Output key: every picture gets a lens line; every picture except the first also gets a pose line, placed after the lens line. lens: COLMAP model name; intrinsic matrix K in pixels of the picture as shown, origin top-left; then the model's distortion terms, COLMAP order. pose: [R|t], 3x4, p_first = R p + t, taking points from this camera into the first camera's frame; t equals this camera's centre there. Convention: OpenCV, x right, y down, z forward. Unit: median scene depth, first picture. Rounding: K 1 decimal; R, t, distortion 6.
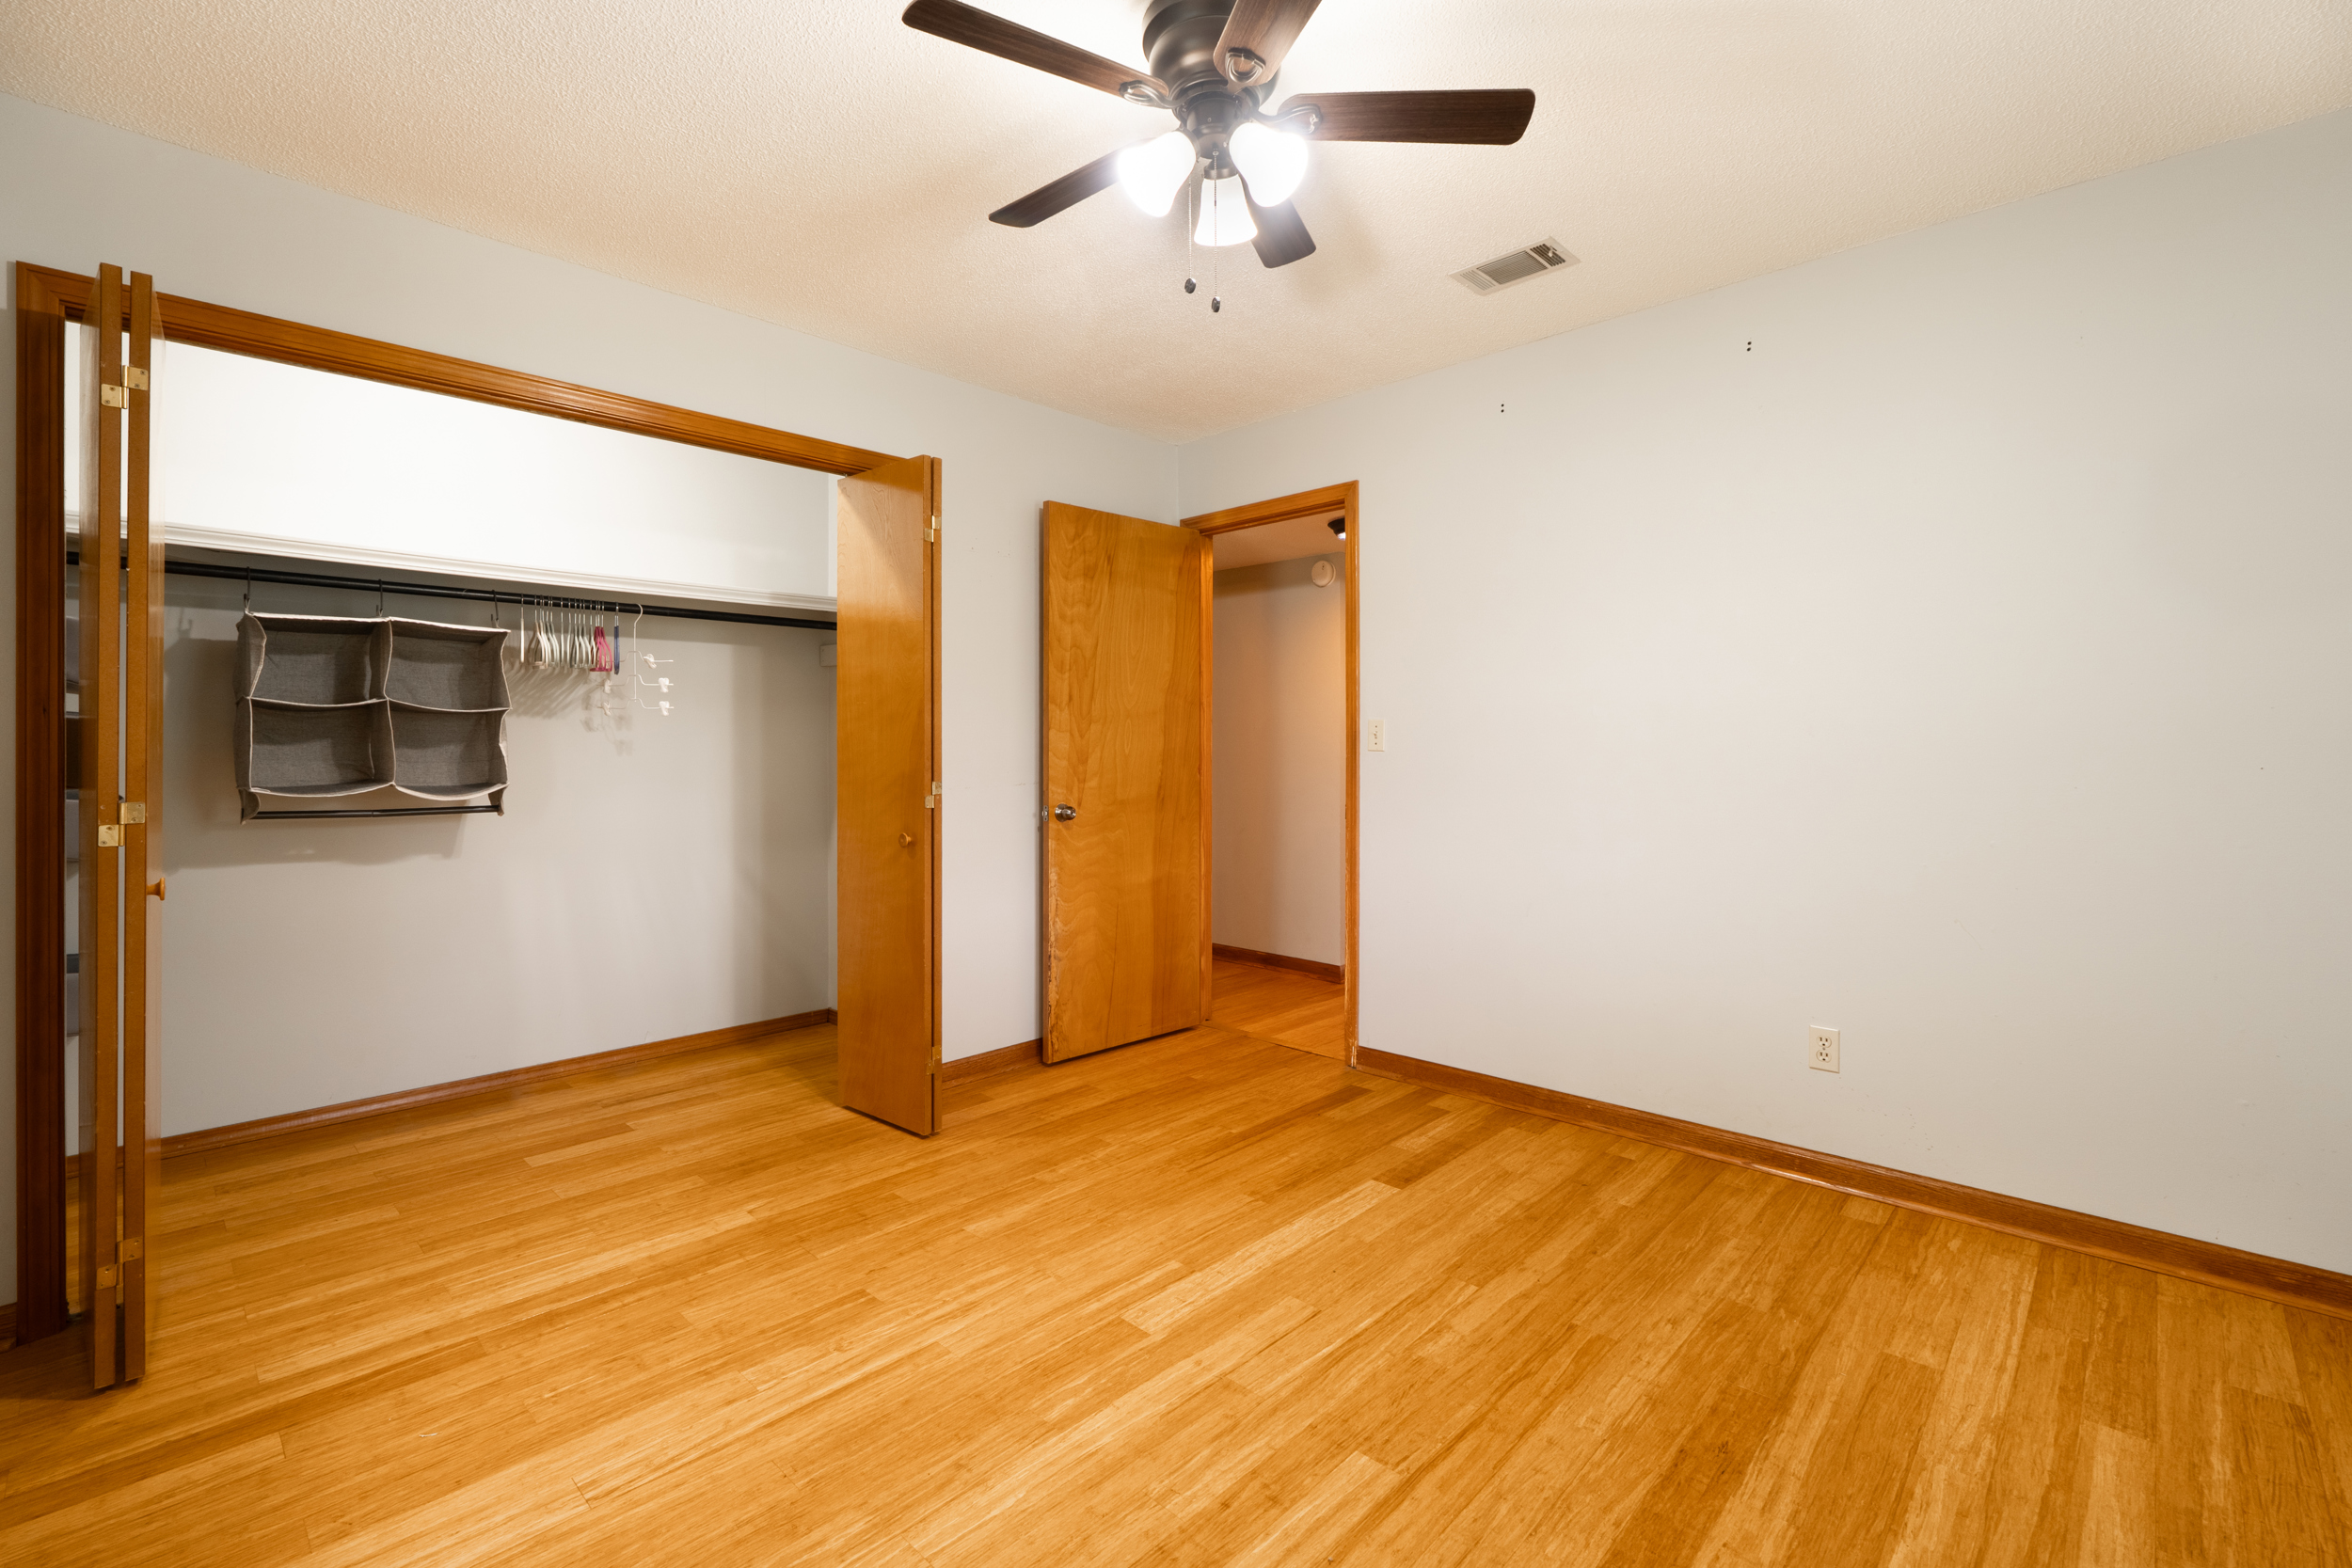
lens RADIAL K [[1012.0, 0, 1180.8], [0, 1012.0, 766.2], [0, 0, 1]] dist [-0.004247, -0.000106]
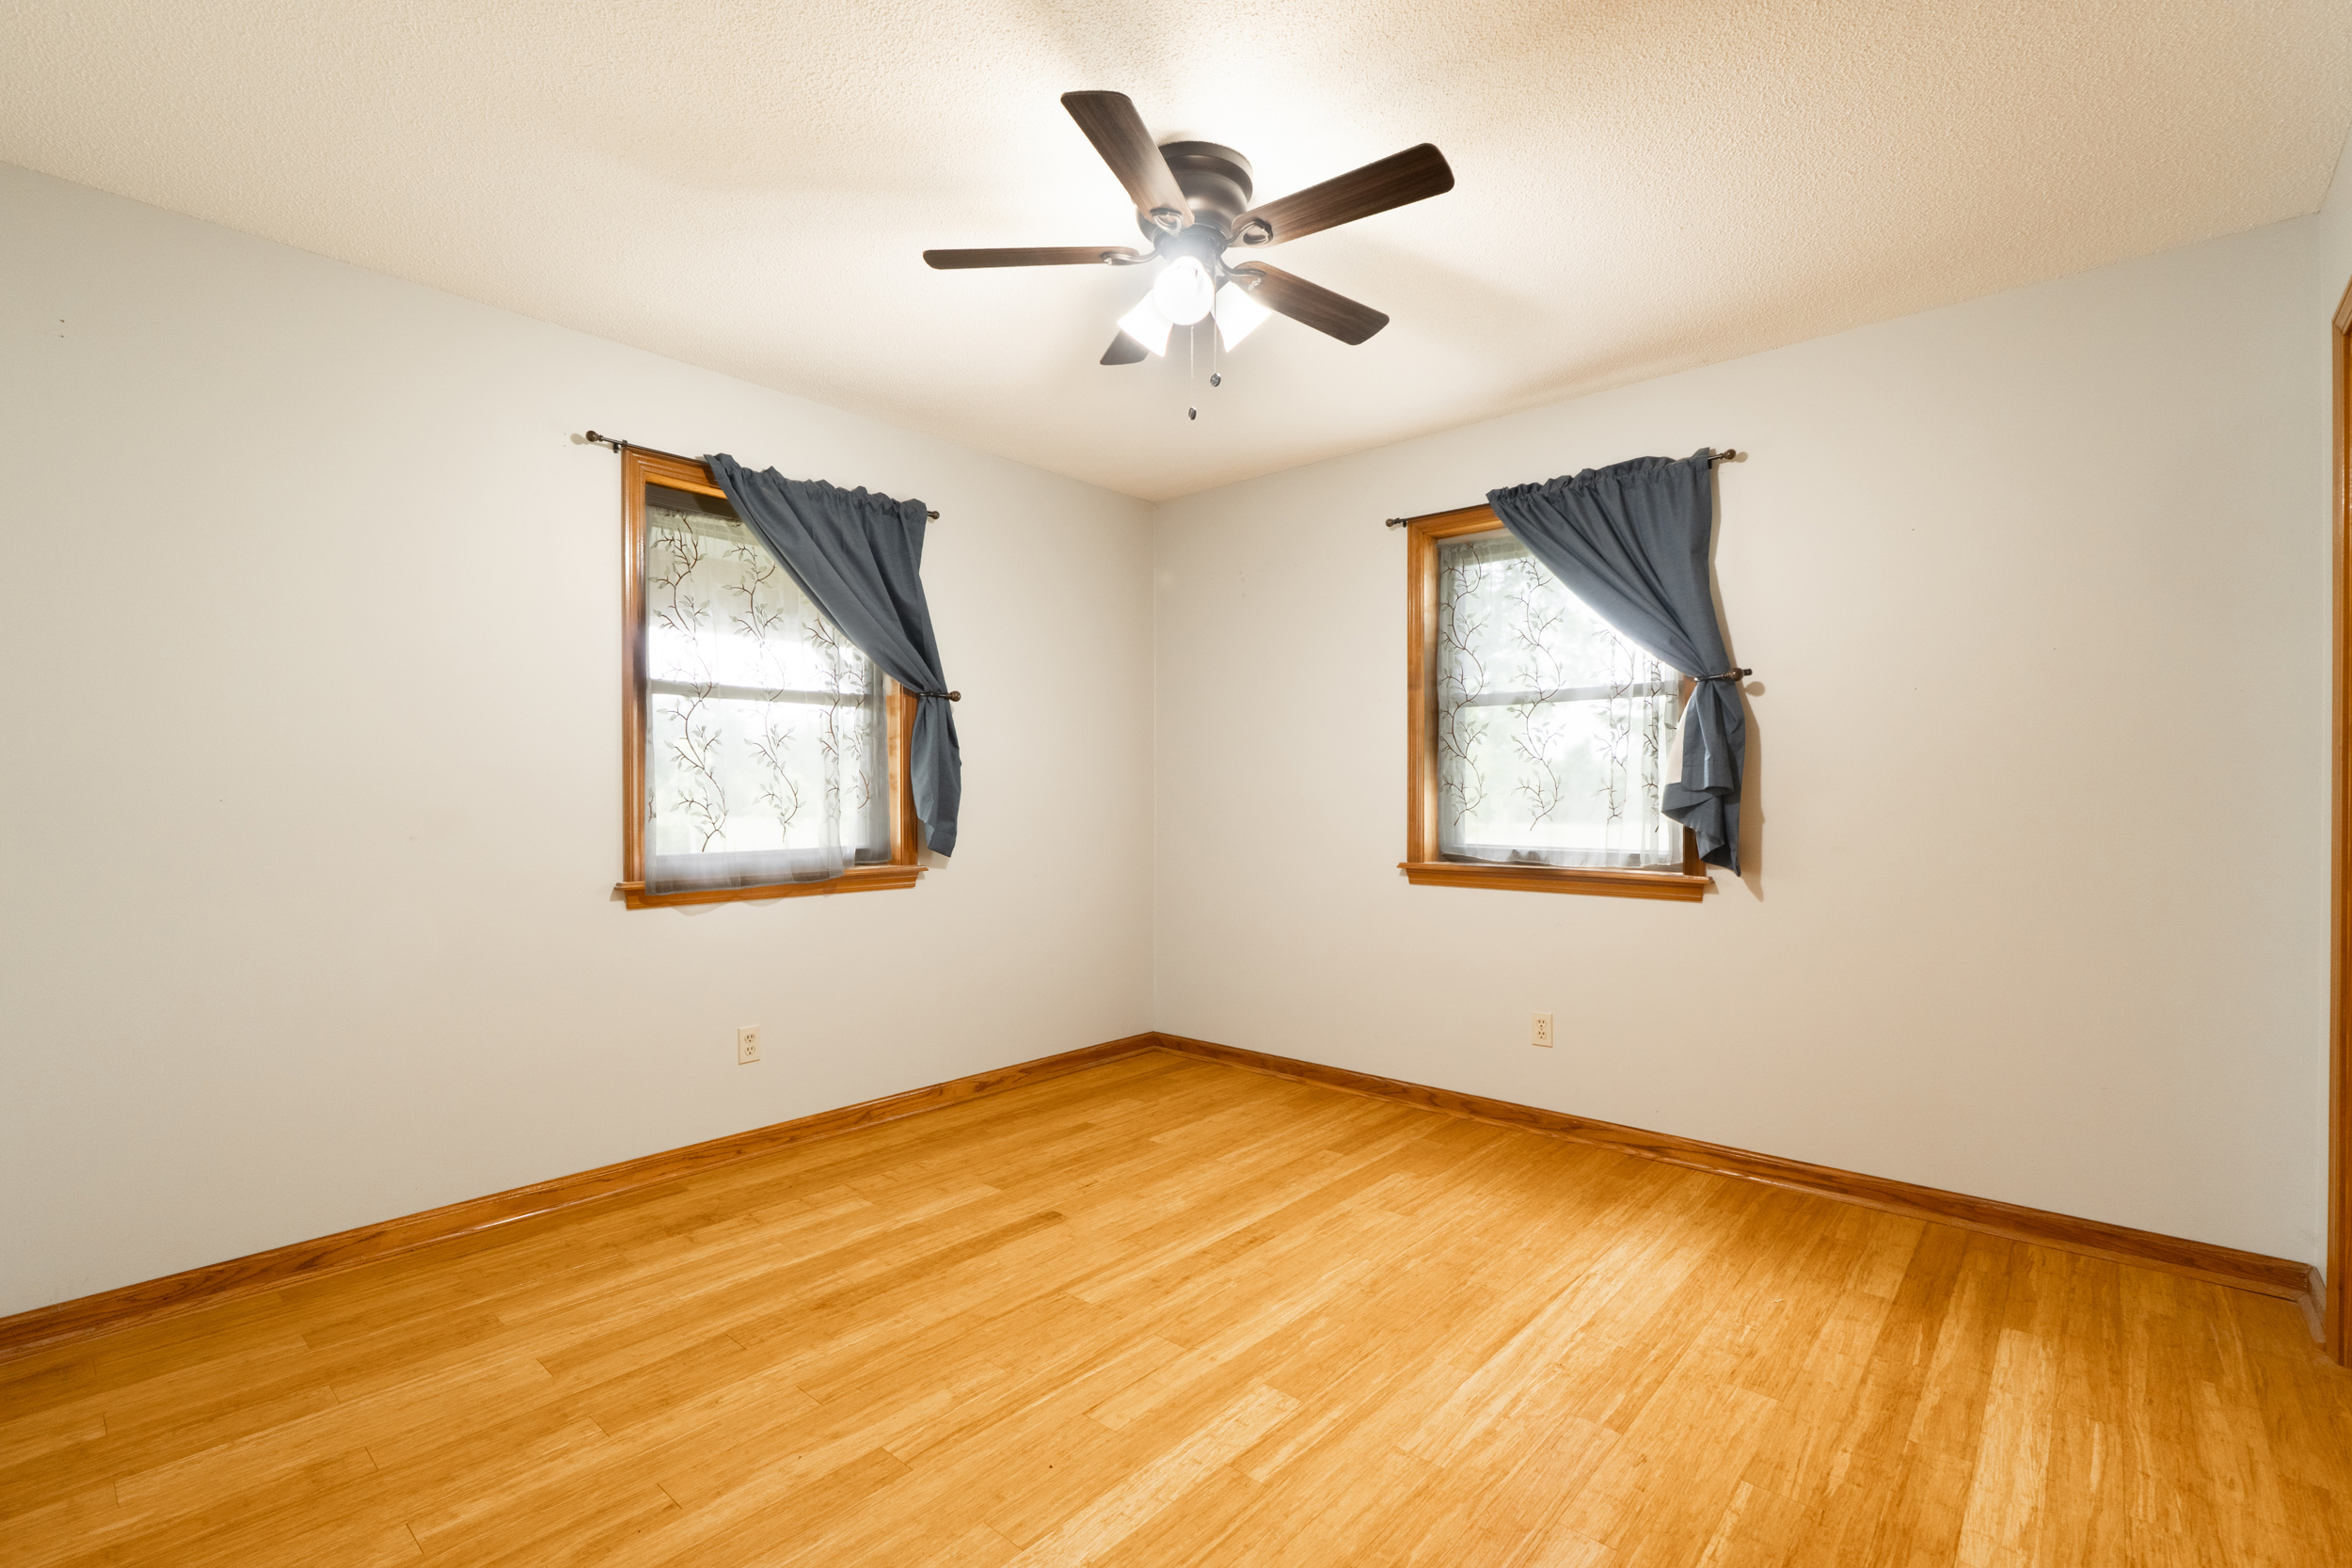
lens RADIAL K [[1012.0, 0, 1171.8], [0, 1012.0, 784.0], [0, 0, 1]] dist [-0.004247, -0.000106]
pose [[-0.999135, 0.001717, -0.041559, 0.101560], [0.001373, 0.999965, 0.008299, -0.032831], [0.041572, 0.008235, -0.999102, 1.993138]]
